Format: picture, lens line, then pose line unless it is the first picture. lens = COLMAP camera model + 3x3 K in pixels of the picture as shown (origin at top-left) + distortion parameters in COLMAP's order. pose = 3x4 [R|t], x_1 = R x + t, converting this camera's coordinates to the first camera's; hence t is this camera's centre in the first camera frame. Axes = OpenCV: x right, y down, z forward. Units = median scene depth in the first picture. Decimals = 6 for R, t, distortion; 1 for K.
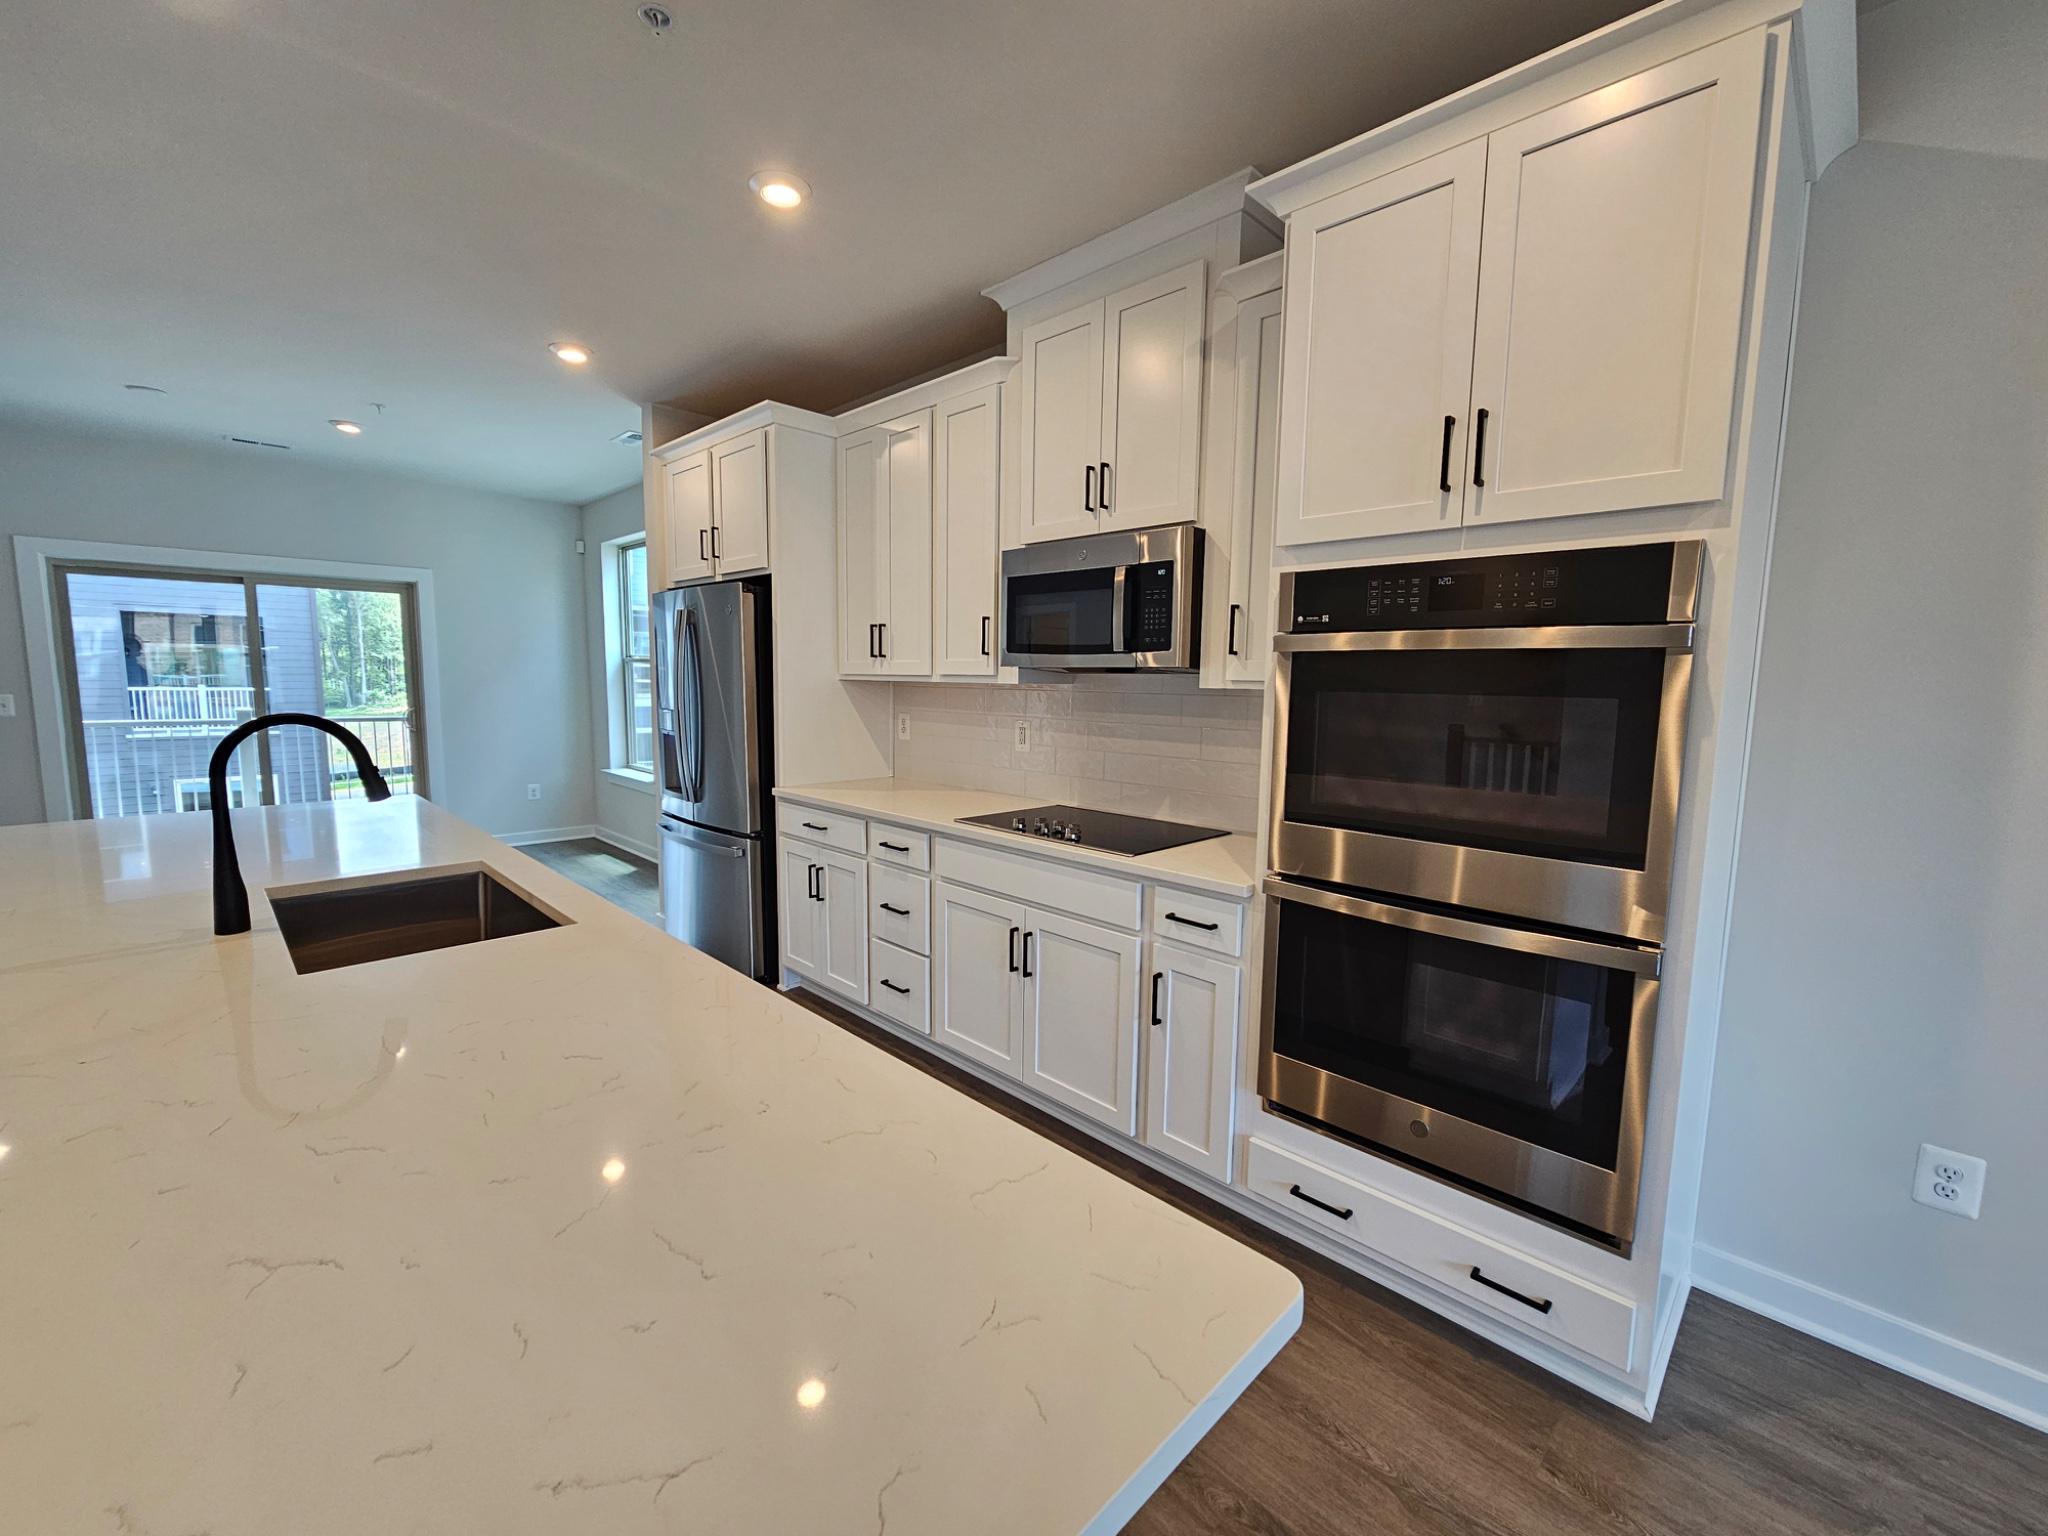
lens RADIAL K [[845.5, 0, 1029.5], [0, 845.5, 768.6], [0, 0, 1]] dist [-0.000612, 0.000330]
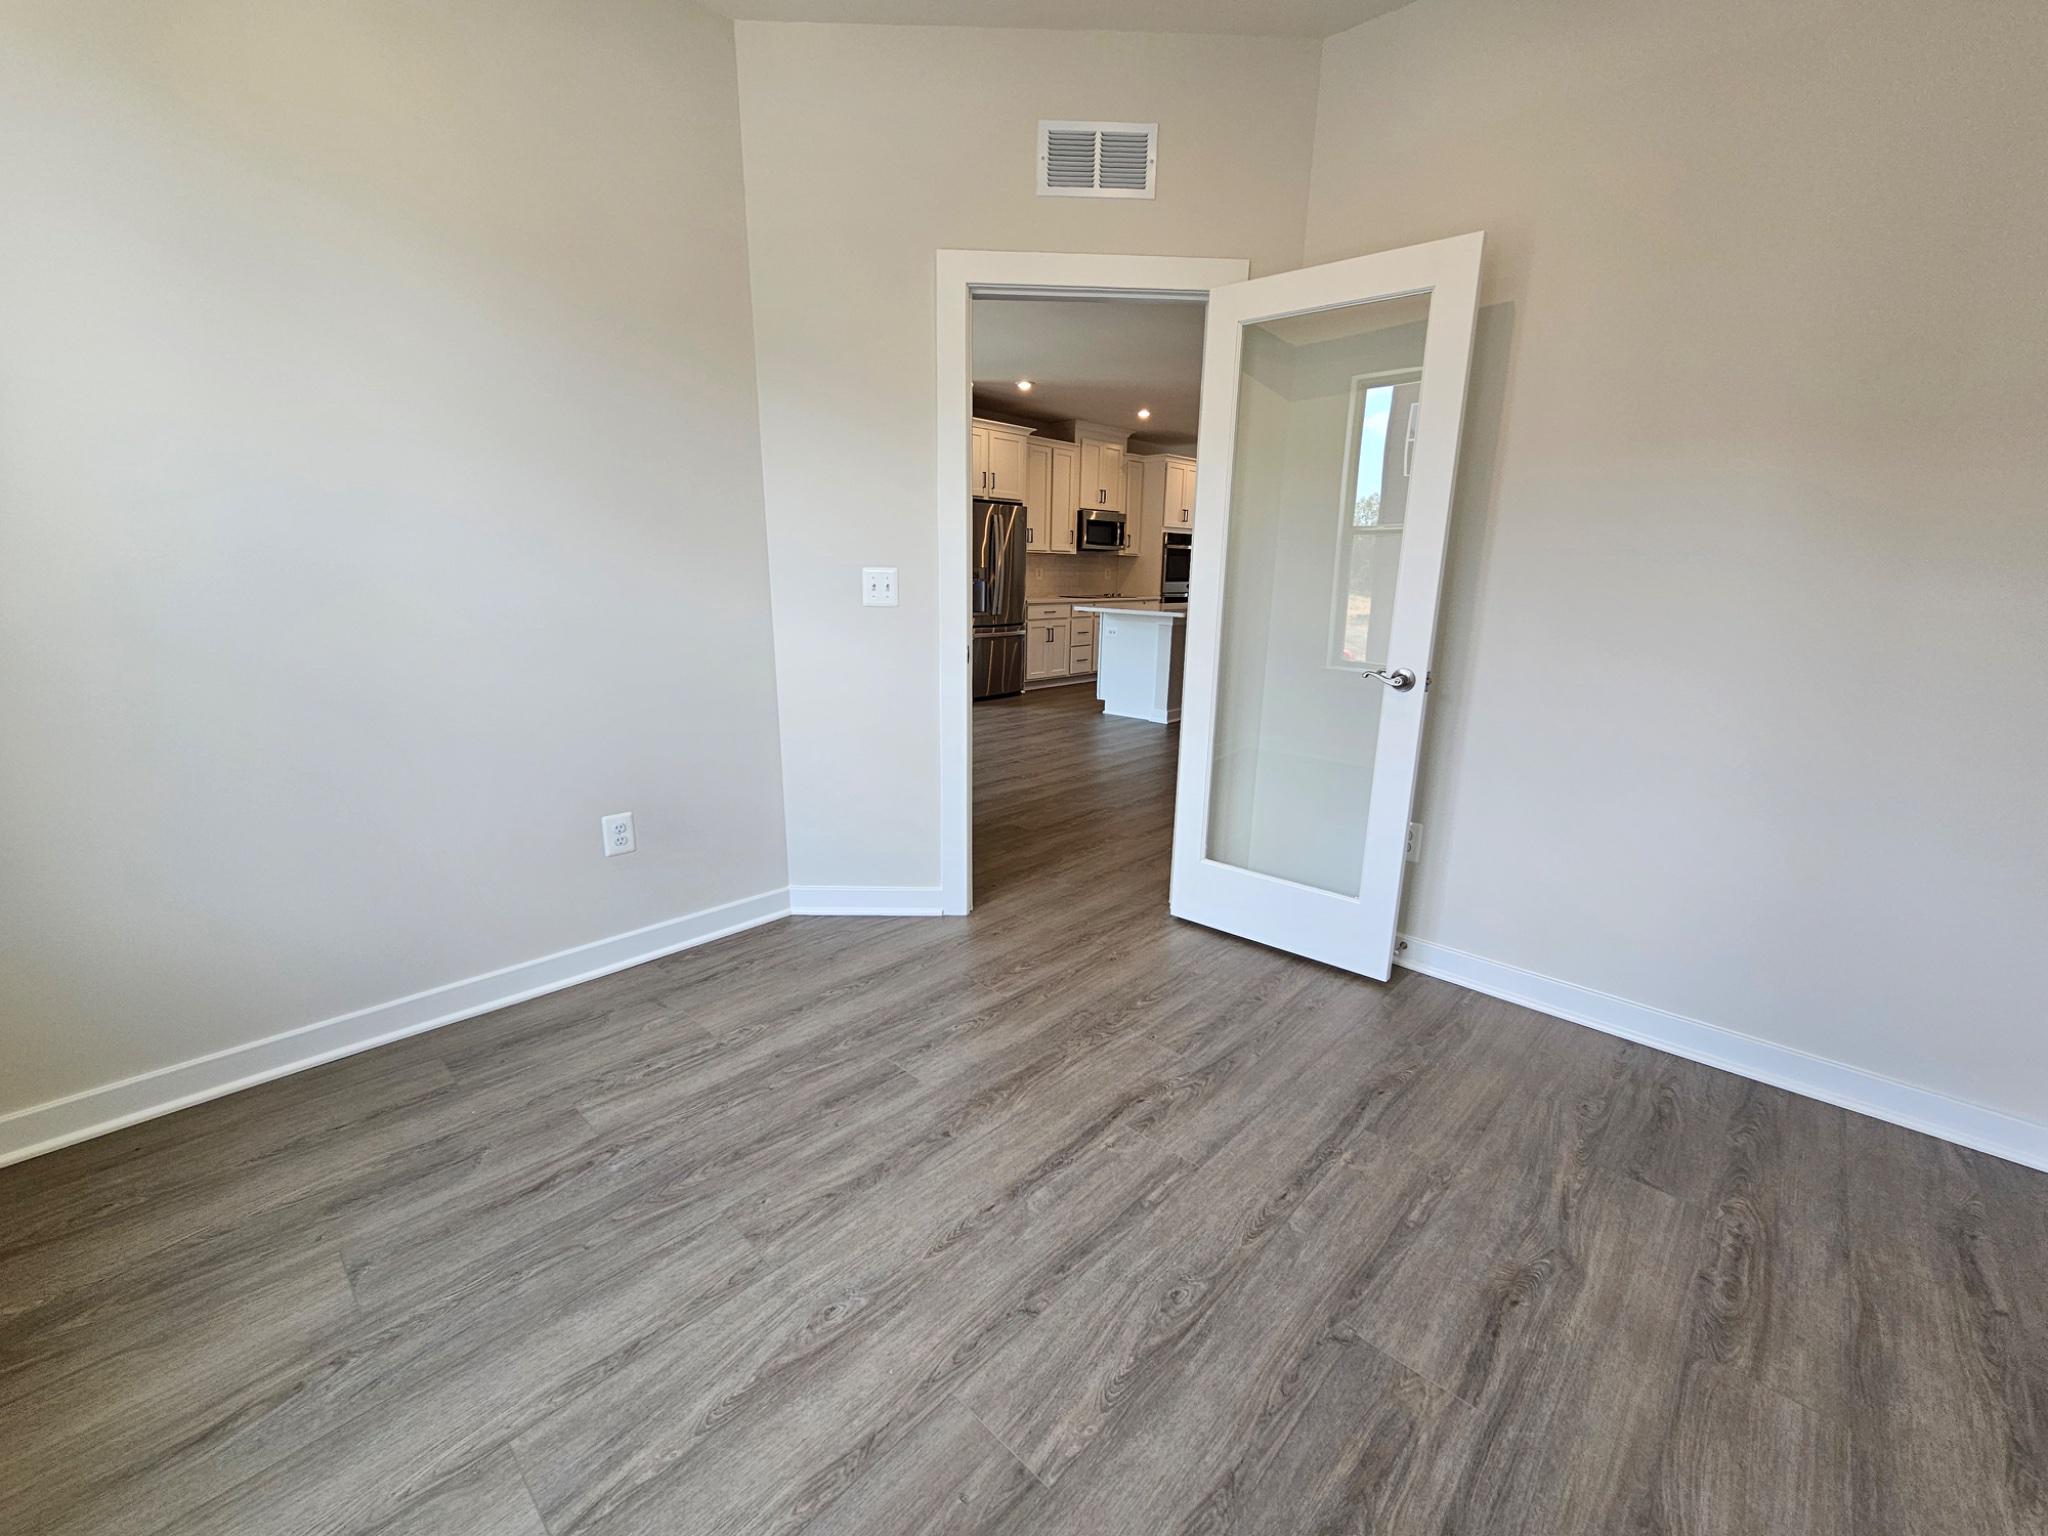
lens RADIAL K [[845.5, 0, 1019.8], [0, 845.5, 764.6], [0, 0, 1]] dist [-0.000612, 0.000330]
pose [[-0.032862, -0.243169, 0.969427, -3.815405], [0.094309, 0.964869, 0.245222, -0.162520], [-0.995000, 0.099484, -0.008774, 1.581553]]
